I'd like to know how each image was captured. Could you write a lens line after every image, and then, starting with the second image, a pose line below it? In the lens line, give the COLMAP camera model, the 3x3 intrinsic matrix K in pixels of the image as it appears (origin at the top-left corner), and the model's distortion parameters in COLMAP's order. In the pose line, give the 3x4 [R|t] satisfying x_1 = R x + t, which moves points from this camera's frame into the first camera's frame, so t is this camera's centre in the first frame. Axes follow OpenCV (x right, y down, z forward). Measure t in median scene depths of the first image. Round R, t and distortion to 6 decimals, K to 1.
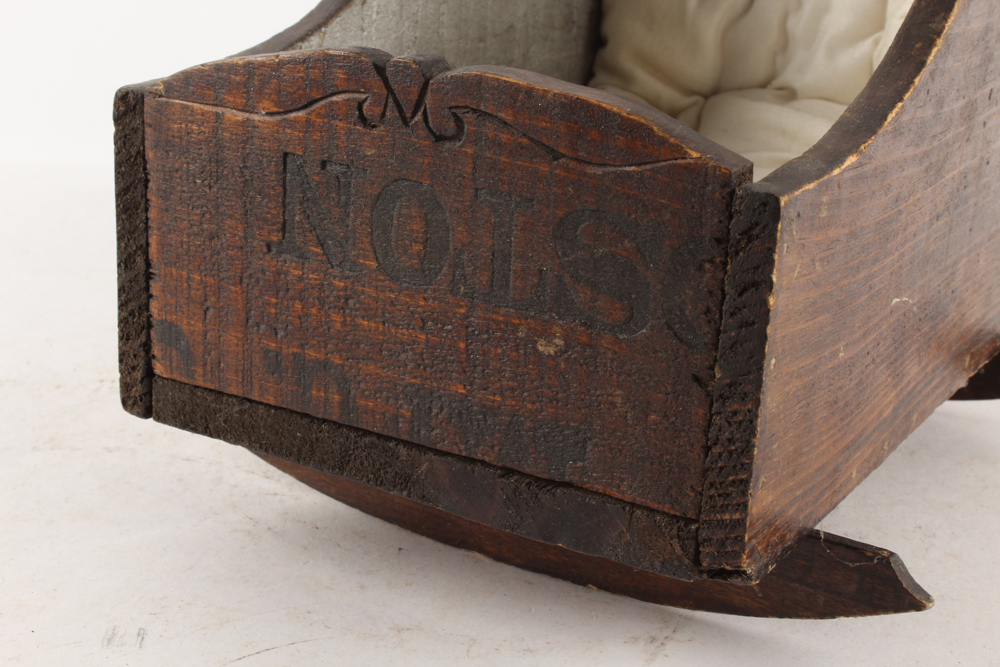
lens RADIAL K [[1671.4, 0, 489.7], [0, 1671.4, 332.4], [0, 0, 1]] dist [-0.050466, -0.082671]
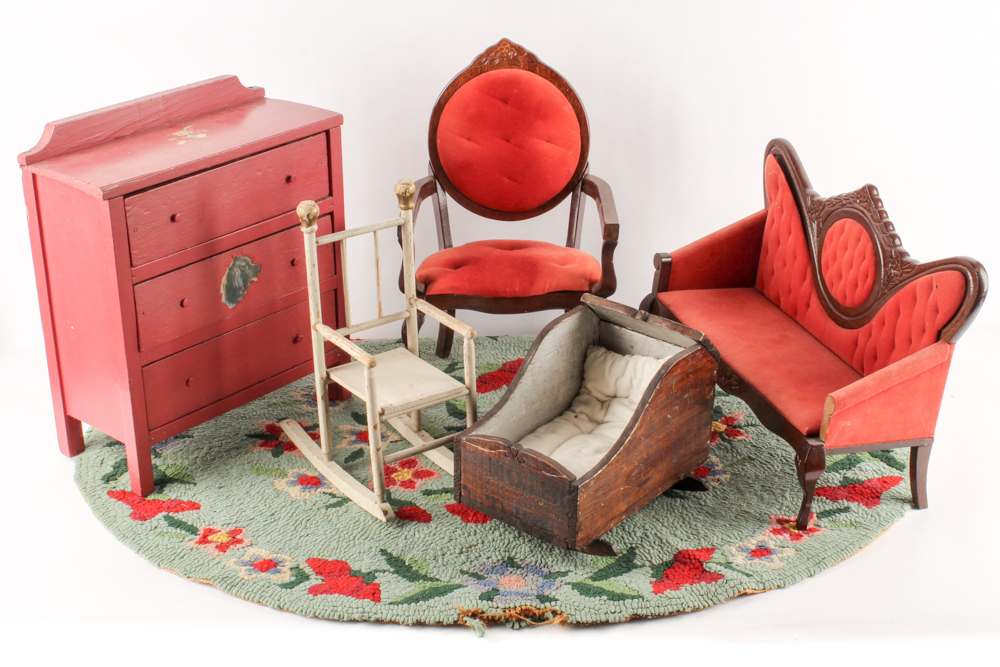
lens RADIAL K [[1531.1, 0, 524.0], [0, 1531.1, 337.1], [0, 0, 1]] dist [-0.039421, -0.018122]
pose [[0.993263, 0.022789, -0.113615, 0.462487], [-0.010510, 0.994146, 0.107529, -0.917915], [0.115401, -0.105610, 0.987689, -3.275774]]
